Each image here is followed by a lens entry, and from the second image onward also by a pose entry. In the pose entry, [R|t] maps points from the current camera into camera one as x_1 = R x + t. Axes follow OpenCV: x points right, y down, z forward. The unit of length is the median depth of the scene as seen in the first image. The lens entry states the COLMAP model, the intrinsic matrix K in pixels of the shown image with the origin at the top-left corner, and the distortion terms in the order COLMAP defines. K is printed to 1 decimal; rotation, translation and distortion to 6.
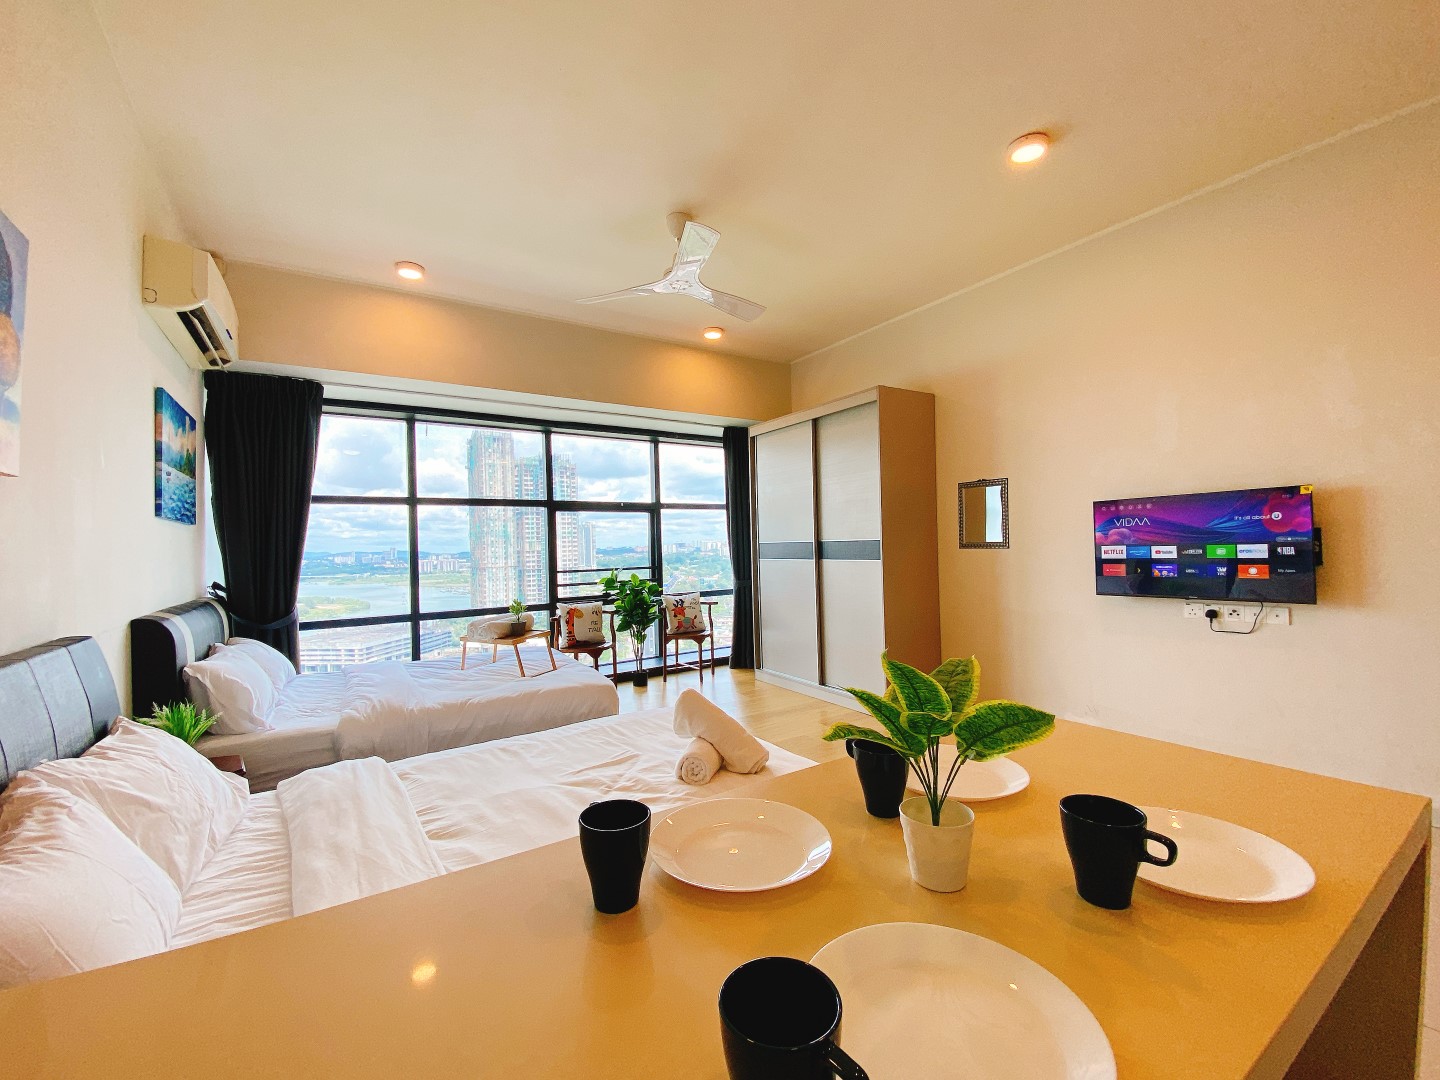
lens RADIAL K [[586.2, 0, 720.0], [0, 586.2, 540.0], [0, 0, 1]] dist [0.034615, -0.035177]
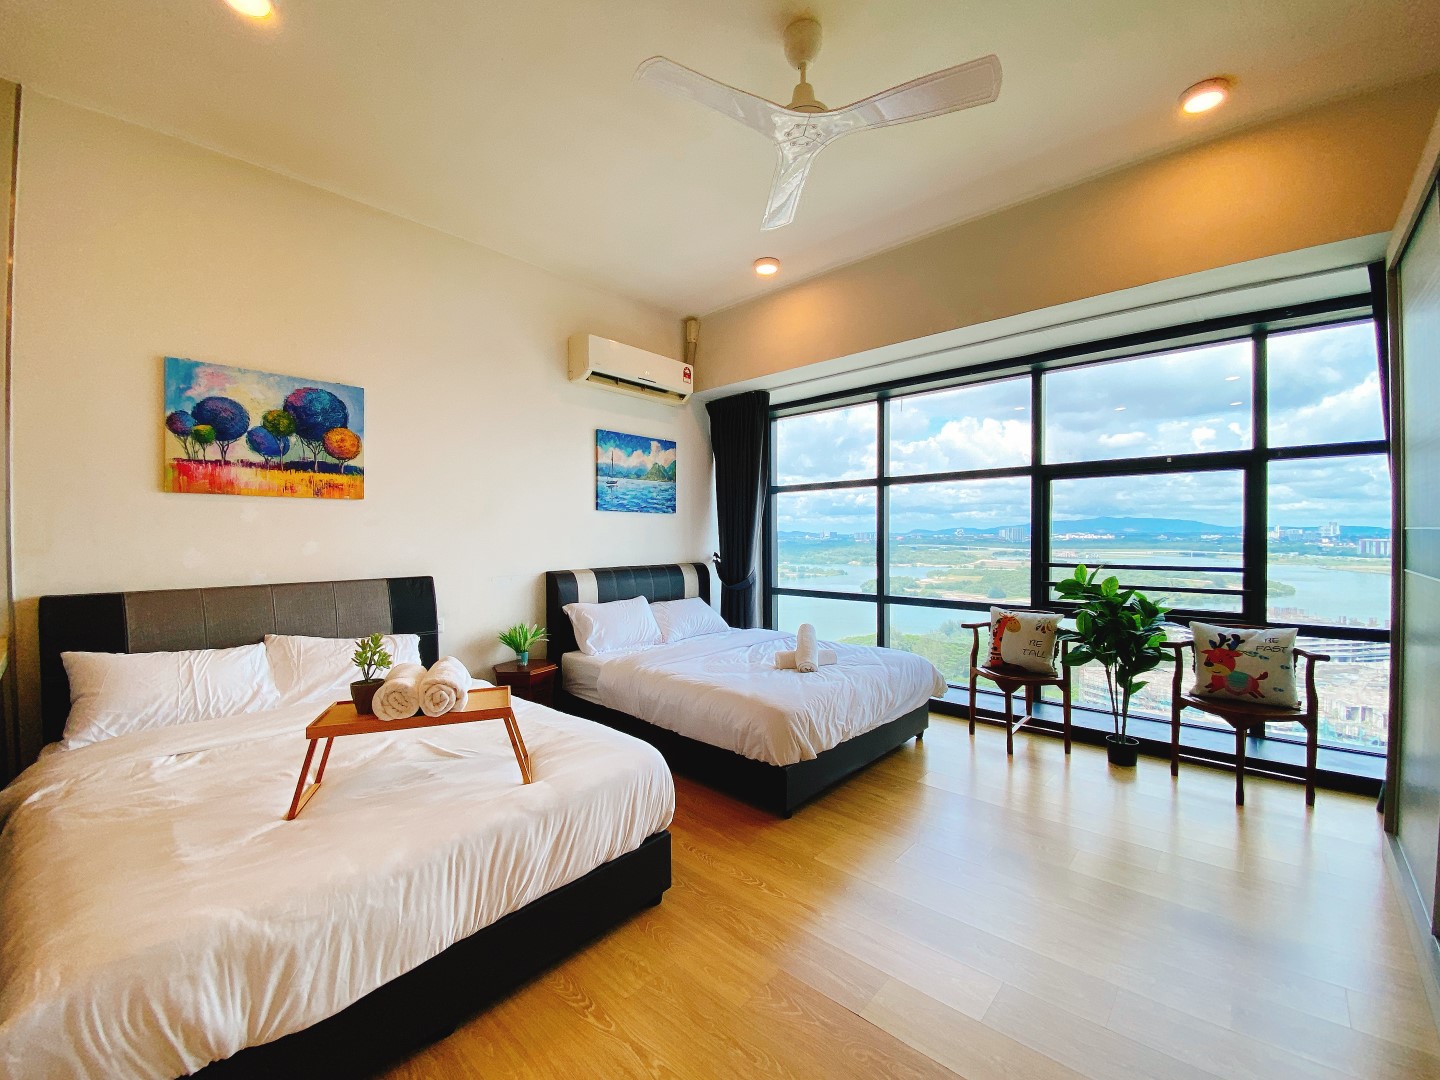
lens RADIAL K [[586.2, 0, 720.0], [0, 586.2, 540.0], [0, 0, 1]] dist [0.034615, -0.035177]
pose [[0.246681, 0.036607, -0.968405, 0.349651], [0.010540, 0.999126, 0.040453, -0.009873], [0.969039, -0.020186, 0.246080, 0.467027]]
